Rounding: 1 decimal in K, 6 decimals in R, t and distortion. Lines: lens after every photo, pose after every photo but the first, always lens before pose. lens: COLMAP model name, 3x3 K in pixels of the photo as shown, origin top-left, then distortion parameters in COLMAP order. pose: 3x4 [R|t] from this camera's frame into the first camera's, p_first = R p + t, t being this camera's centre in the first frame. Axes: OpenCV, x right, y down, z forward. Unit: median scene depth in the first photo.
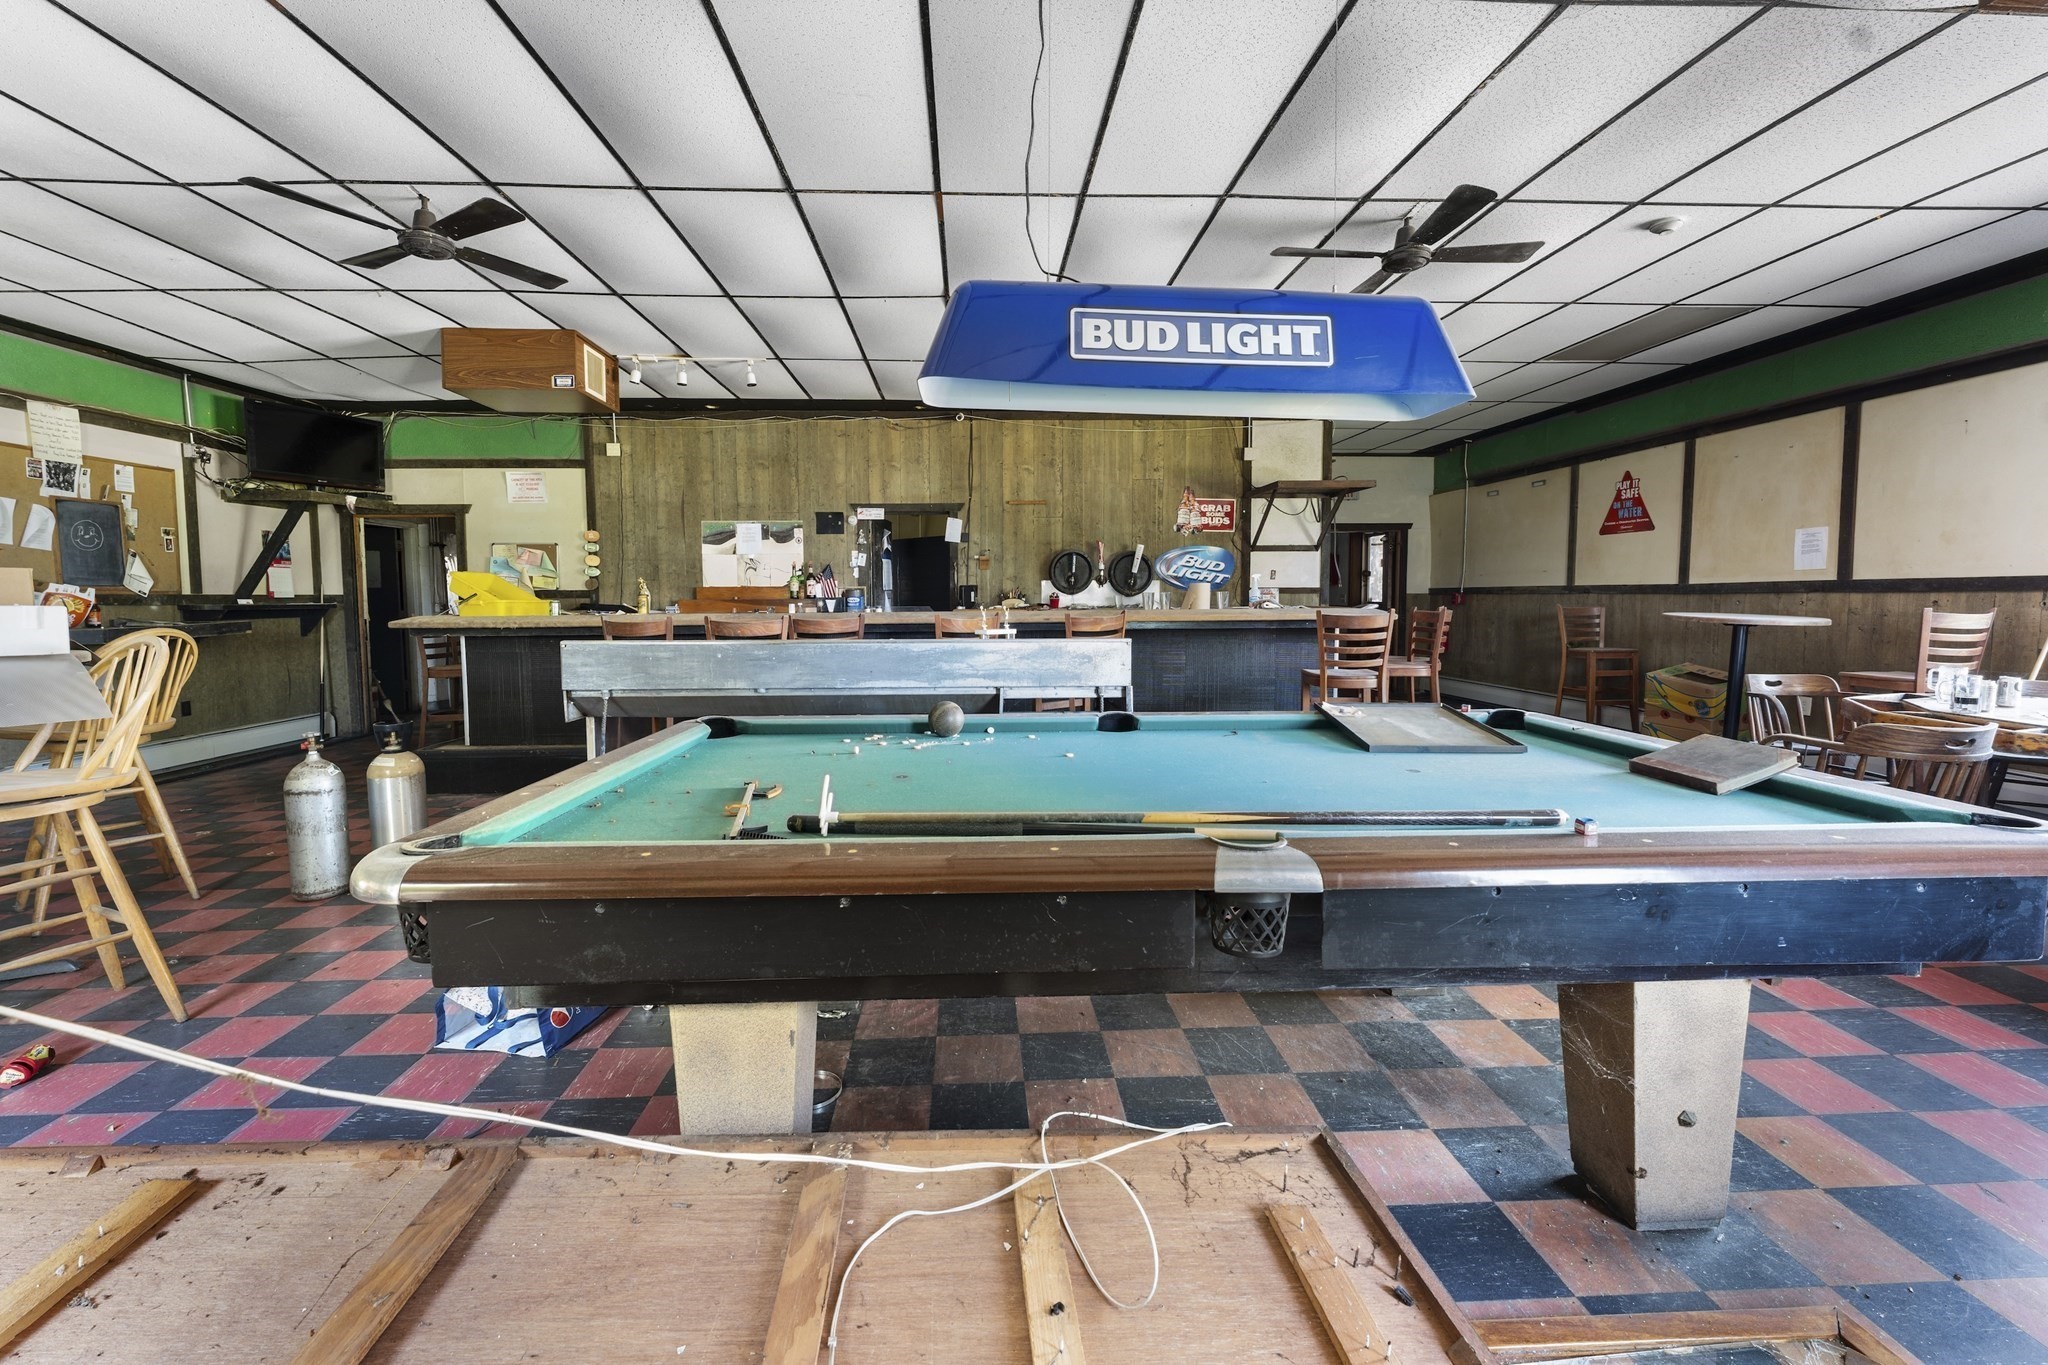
lens RADIAL K [[818.7, 0, 995.0], [0, 818.7, 654.9], [0, 0, 1]] dist [0.001180, -0.000152]
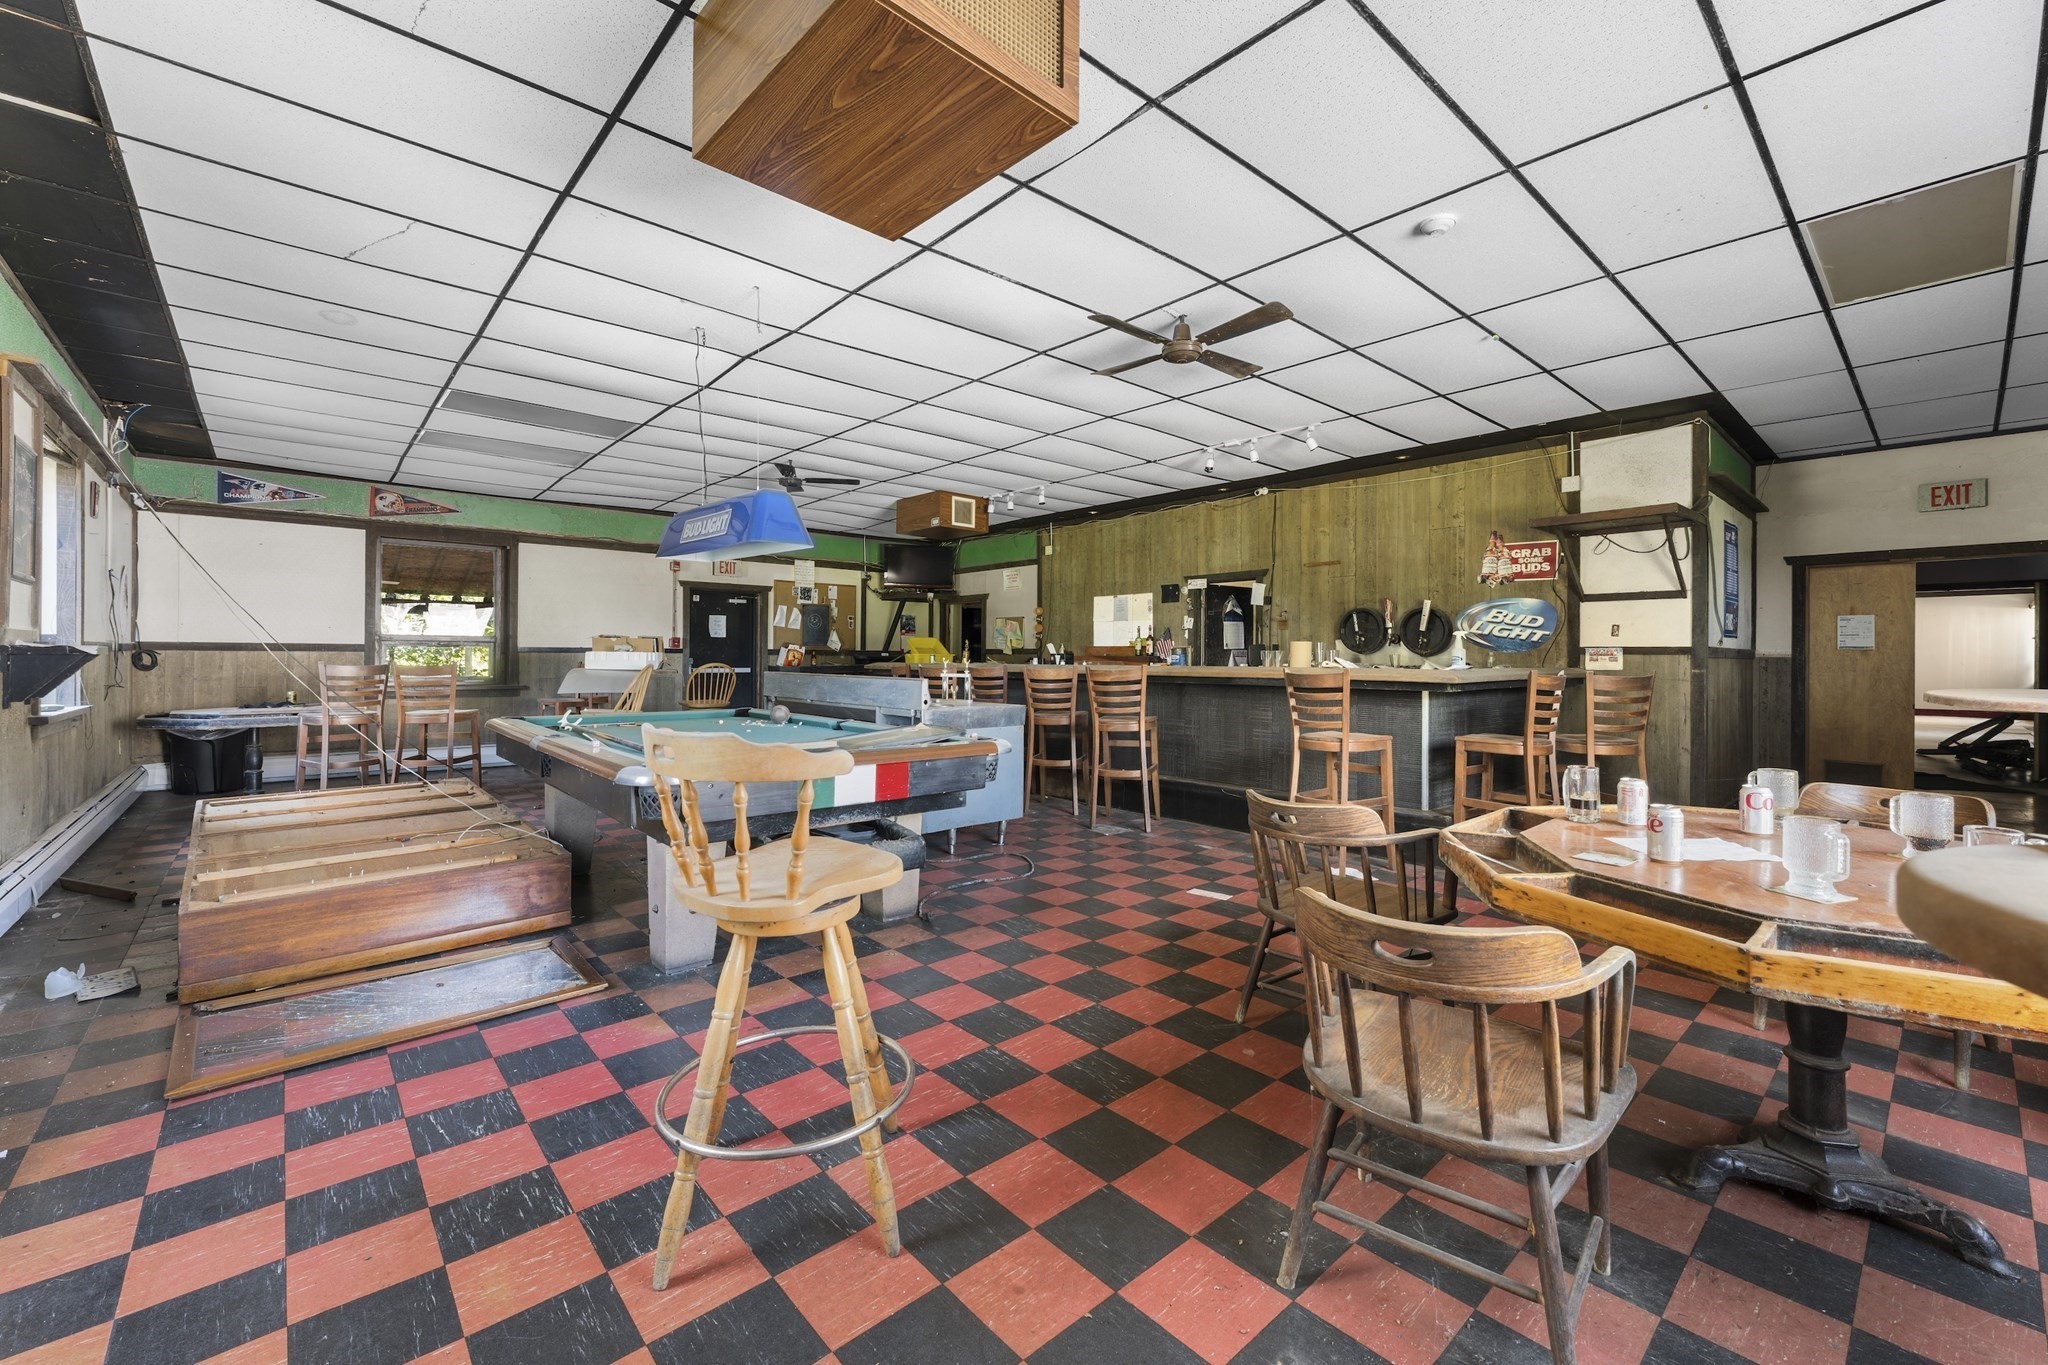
lens RADIAL K [[818.7, 0, 1034.5], [0, 818.7, 668.7], [0, 0, 1]] dist [0.001180, -0.000152]
pose [[0.641837, 0.020744, -0.766561, 0.597244], [-0.064341, 0.997566, -0.026877, -0.004668], [0.764137, 0.066572, 0.641609, 0.077739]]
